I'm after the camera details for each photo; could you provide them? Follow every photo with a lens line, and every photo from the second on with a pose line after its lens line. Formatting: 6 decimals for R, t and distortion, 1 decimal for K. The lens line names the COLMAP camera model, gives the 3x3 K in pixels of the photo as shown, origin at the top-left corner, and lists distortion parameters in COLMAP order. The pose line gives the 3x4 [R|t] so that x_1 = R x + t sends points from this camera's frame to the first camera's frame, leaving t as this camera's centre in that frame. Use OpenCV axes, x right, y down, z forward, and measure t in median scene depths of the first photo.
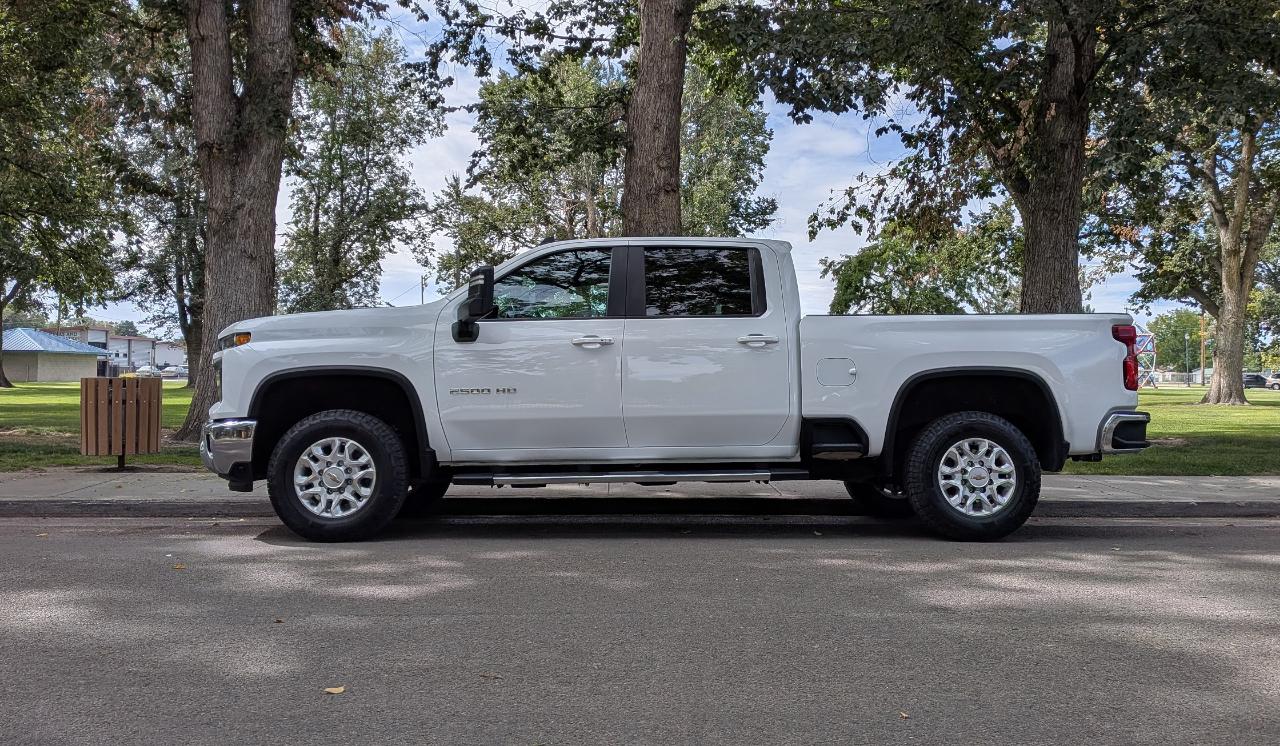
lens RADIAL K [[951.3, 0, 631.4], [0, 951.3, 372.4], [0, 0, 1]] dist [0.029476, 0.000284]
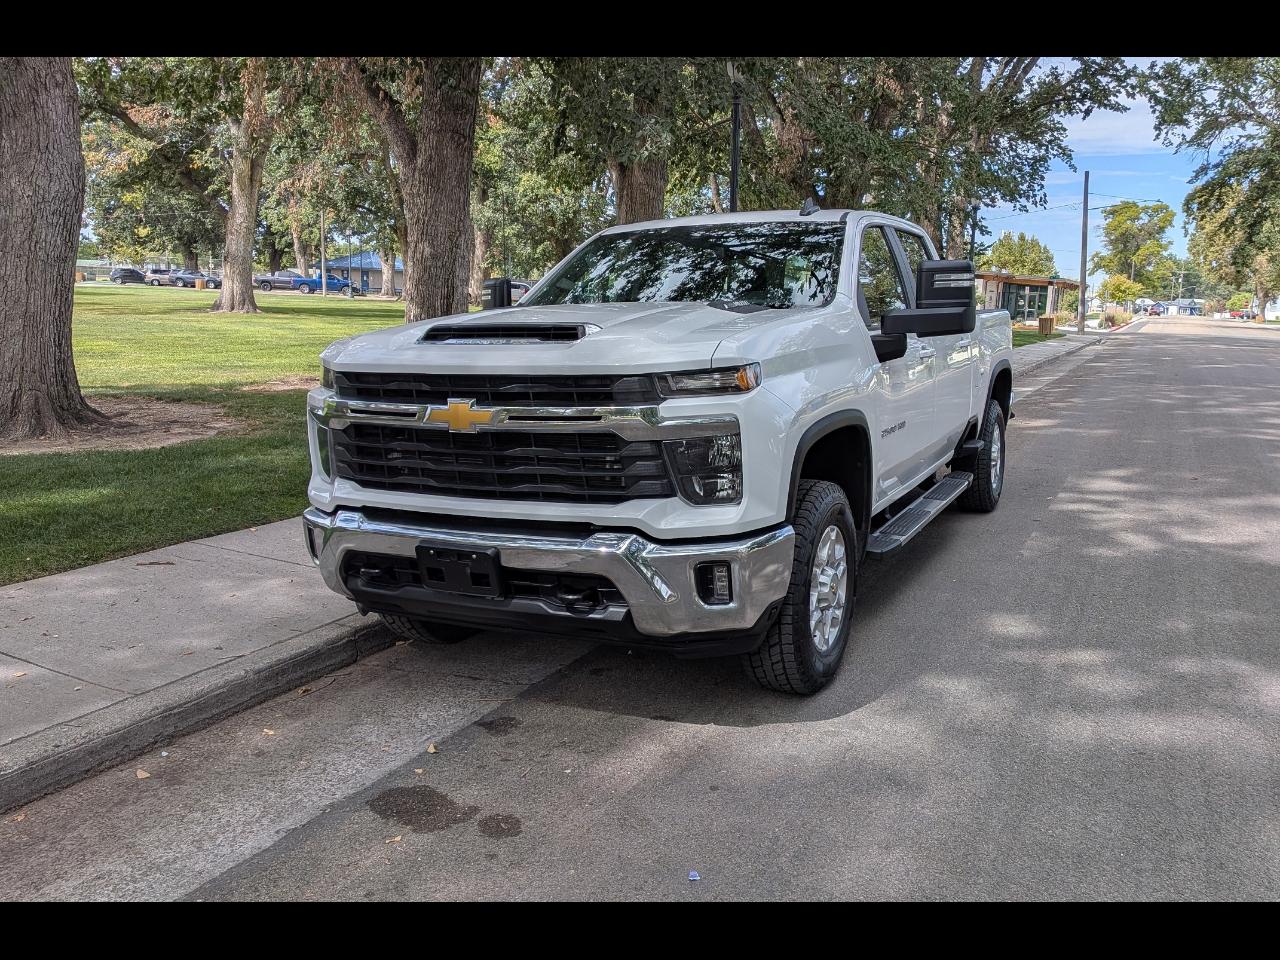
lens RADIAL K [[1044.3, 0, 637.1], [0, 1044.3, 484.8], [0, 0, 1]] dist [0.015020, -0.019702]
pose [[0.472419, -0.154406, 0.867744, -0.952122], [-0.033624, 0.980661, 0.192803, -0.085437], [-0.880733, -0.120261, 0.458091, 0.792931]]
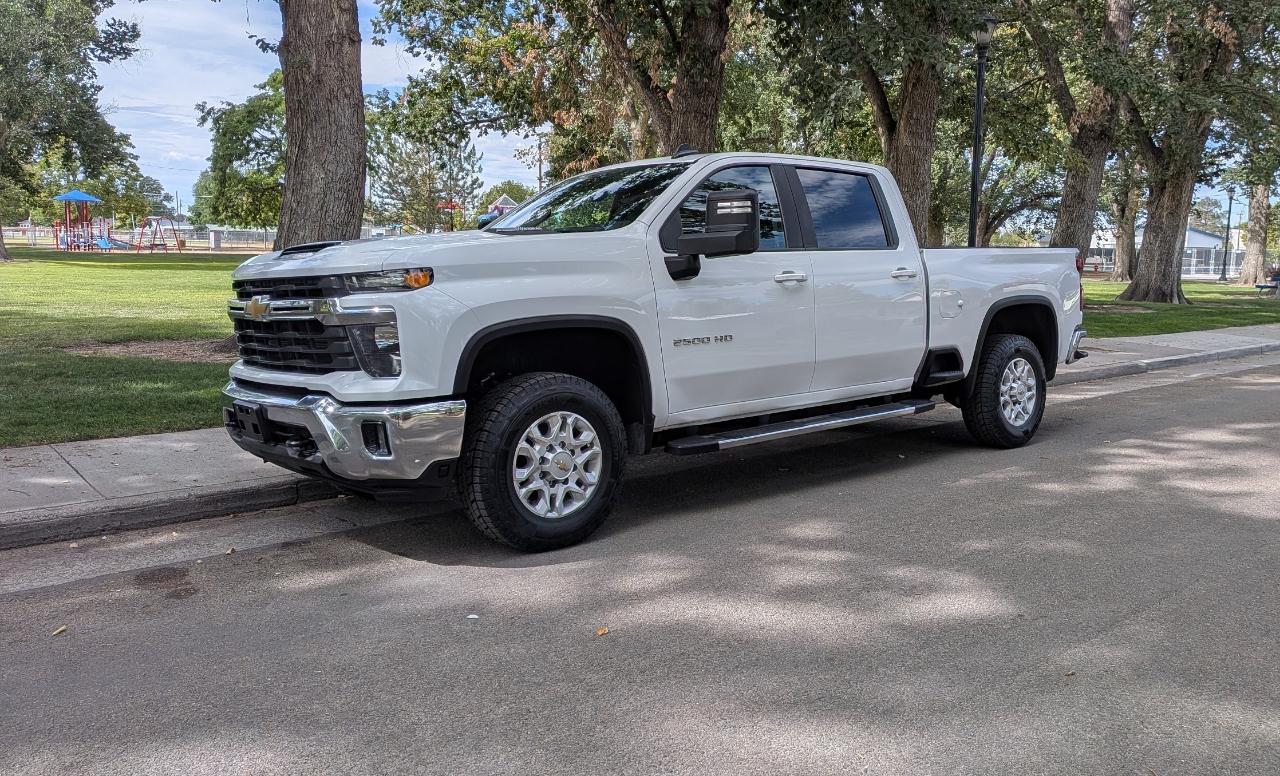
lens RADIAL K [[979.2, 0, 647.8], [0, 979.2, 388.9], [0, 0, 1]] dist [0.006097, -0.012576]
pose [[0.779102, -0.079059, 0.621892, -0.720782], [-0.019397, 0.988501, 0.149965, -0.064435], [-0.626597, -0.128901, 0.768610, 0.370421]]
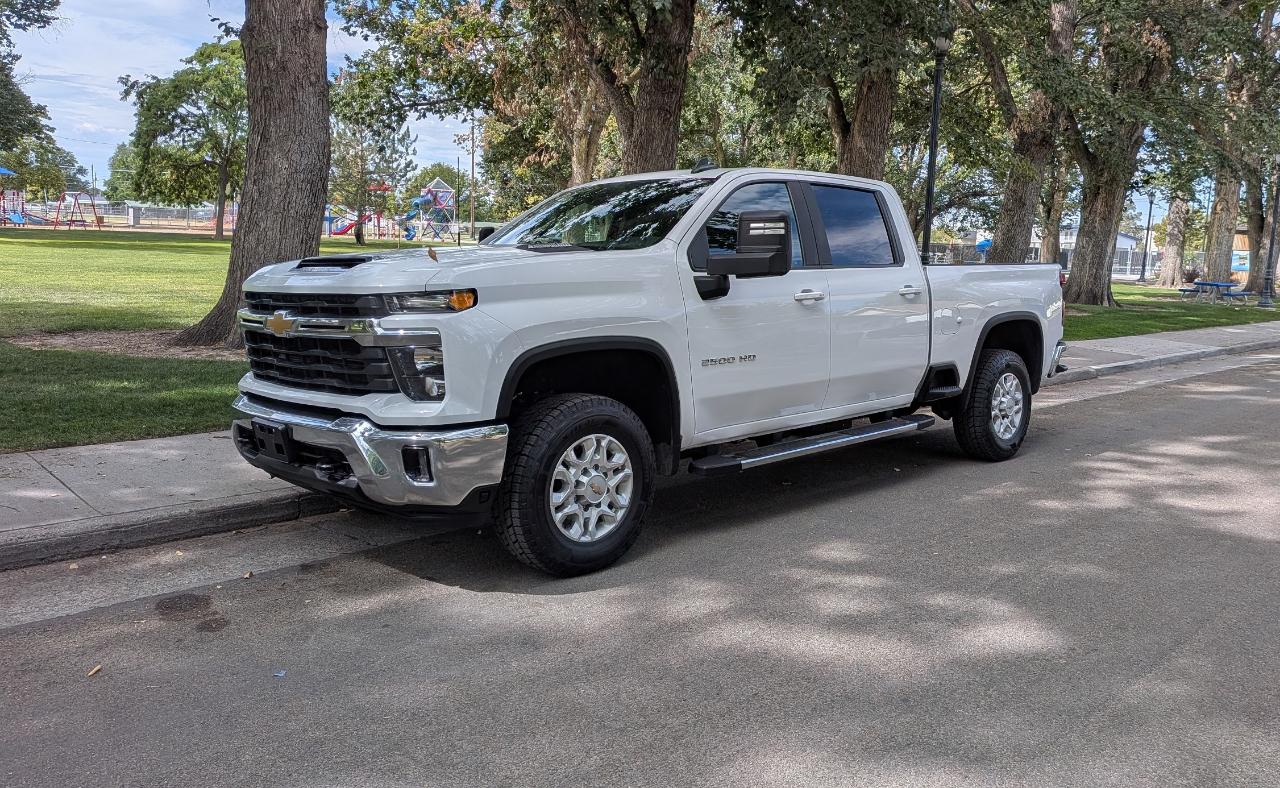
lens RADIAL K [[972.6, 0, 641.7], [0, 972.6, 391.7], [0, 0, 1]] dist [0.008660, -0.017560]
pose [[0.736321, -0.080219, 0.671860, -0.772965], [-0.042801, 0.985437, 0.164567, -0.087564], [-0.675277, -0.149930, 0.722164, 0.438527]]
